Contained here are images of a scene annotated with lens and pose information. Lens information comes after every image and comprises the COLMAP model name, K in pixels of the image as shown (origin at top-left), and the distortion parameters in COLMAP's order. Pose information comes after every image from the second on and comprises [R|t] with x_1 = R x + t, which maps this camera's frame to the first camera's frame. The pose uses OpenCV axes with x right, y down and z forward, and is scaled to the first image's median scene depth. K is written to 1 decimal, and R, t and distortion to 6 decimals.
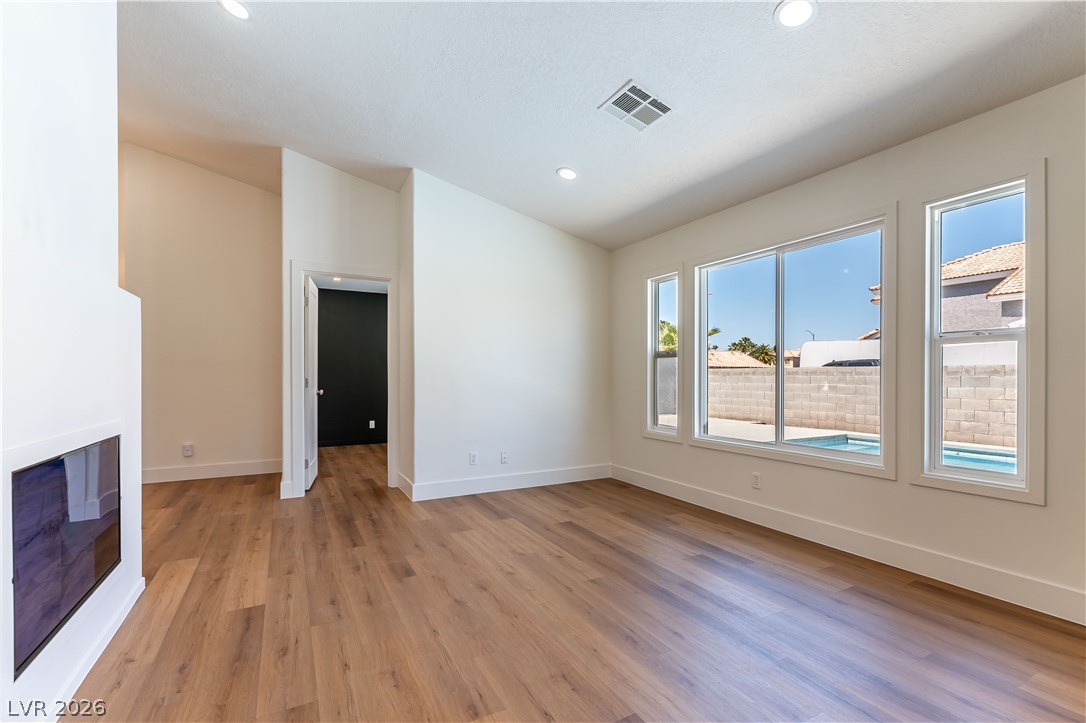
lens RADIAL K [[478.0, 0, 545.2], [0, 478.0, 371.5], [0, 0, 1]] dist [0.000508, 0.000242]
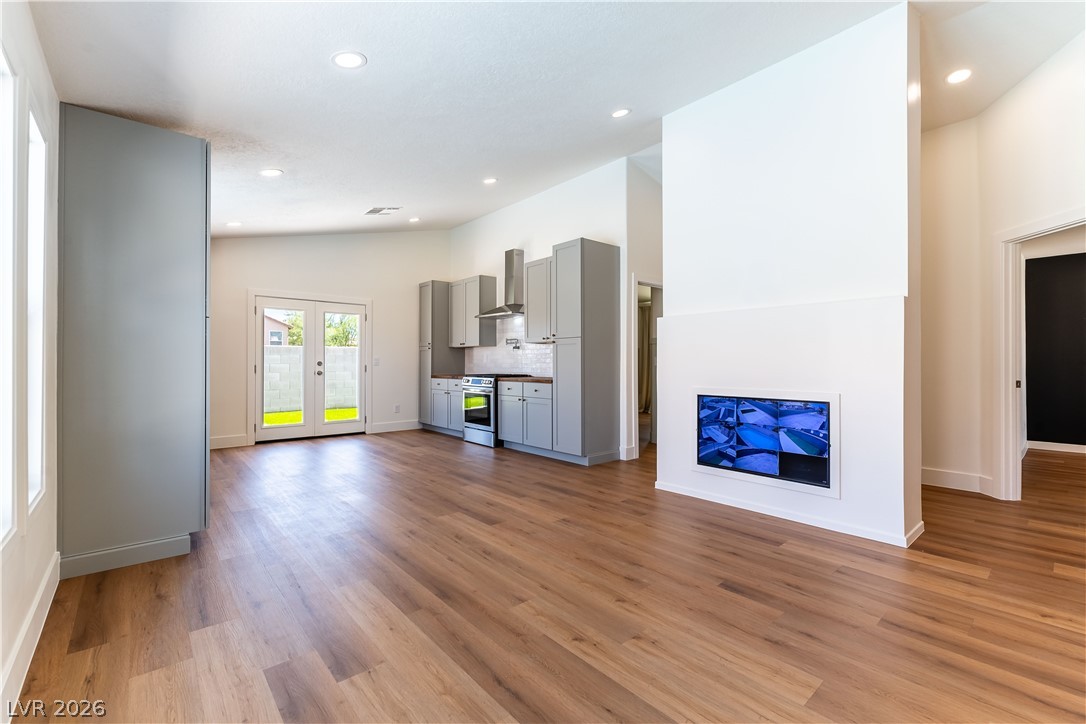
lens RADIAL K [[466.1, 0, 547.4], [0, 466.1, 363.3], [0, 0, 1]] dist [-0.000804, -0.000082]
pose [[-0.973926, 0.001237, -0.226863, 0.185513], [0.003762, 0.999936, -0.010697, 0.013830], [0.226836, -0.011271, -0.973868, 1.393124]]
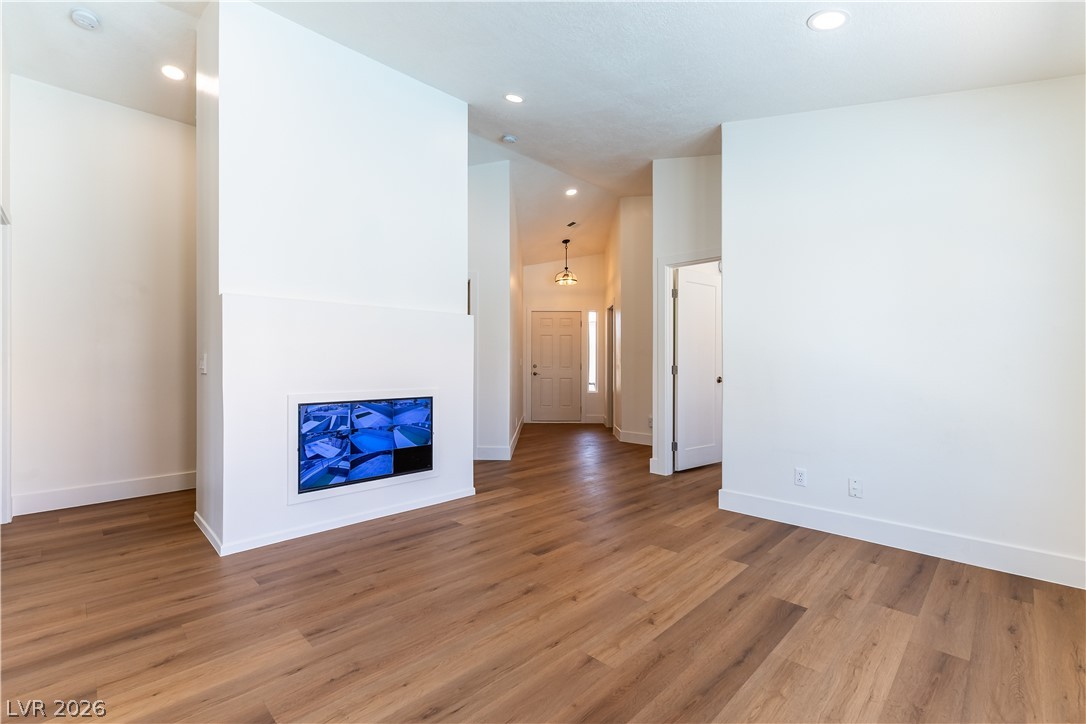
lens RADIAL K [[470.6, 0, 547.9], [0, 470.6, 354.0], [0, 0, 1]] dist [0.001659, -0.000079]
pose [[0.294528, -0.020258, -0.955428, 0.562013], [0.010494, 0.999784, -0.017963, 0.005886], [0.955585, -0.004736, 0.294677, 0.563975]]
